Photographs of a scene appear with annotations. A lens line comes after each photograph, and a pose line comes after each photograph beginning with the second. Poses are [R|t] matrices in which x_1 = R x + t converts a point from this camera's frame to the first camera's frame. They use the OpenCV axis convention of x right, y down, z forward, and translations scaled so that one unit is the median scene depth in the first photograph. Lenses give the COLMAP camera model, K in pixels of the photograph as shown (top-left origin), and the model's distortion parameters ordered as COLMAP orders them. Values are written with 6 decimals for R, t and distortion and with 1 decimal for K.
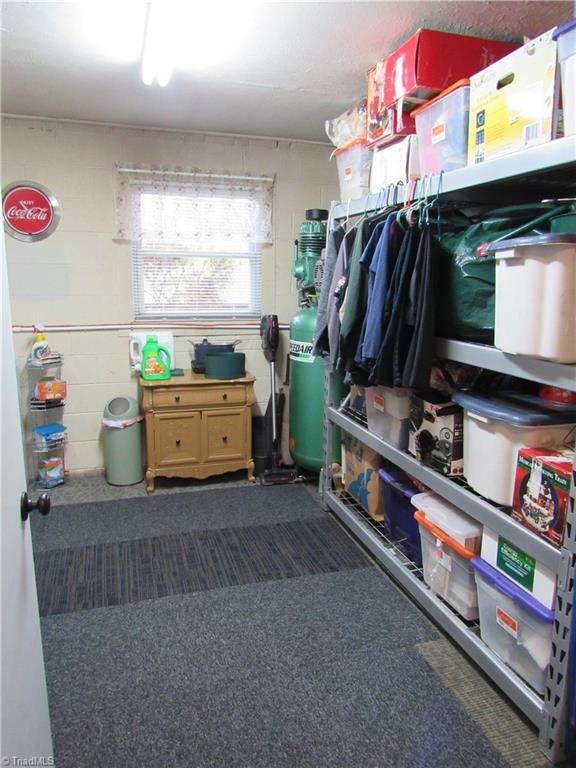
lens RADIAL K [[550.5, 0, 288.6], [0, 550.5, 386.7], [0, 0, 1]] dist [-0.026699, 0.004026]
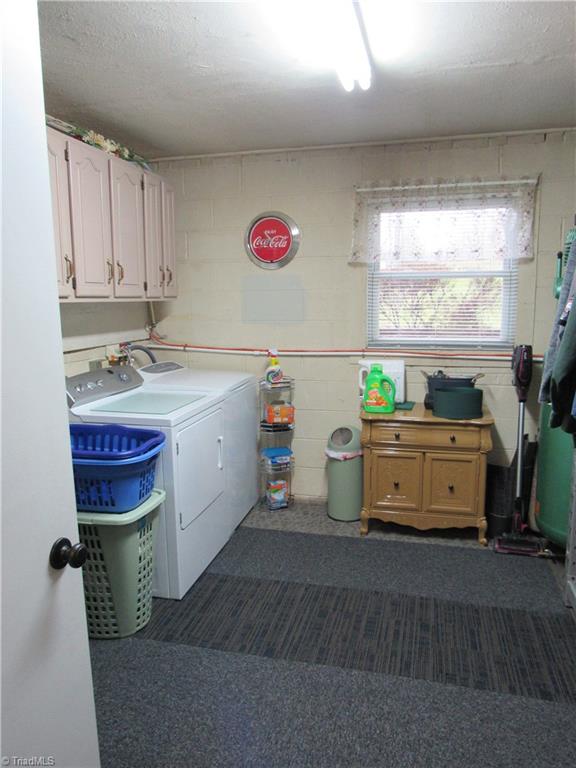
lens RADIAL K [[550.5, 0, 288.6], [0, 550.5, 386.7], [0, 0, 1]] dist [-0.026699, 0.004026]
pose [[0.849853, 0.062185, -0.523338, 0.107203], [-0.083280, 0.996384, -0.016845, -0.027331], [0.520398, 0.057899, 0.851959, 0.135209]]
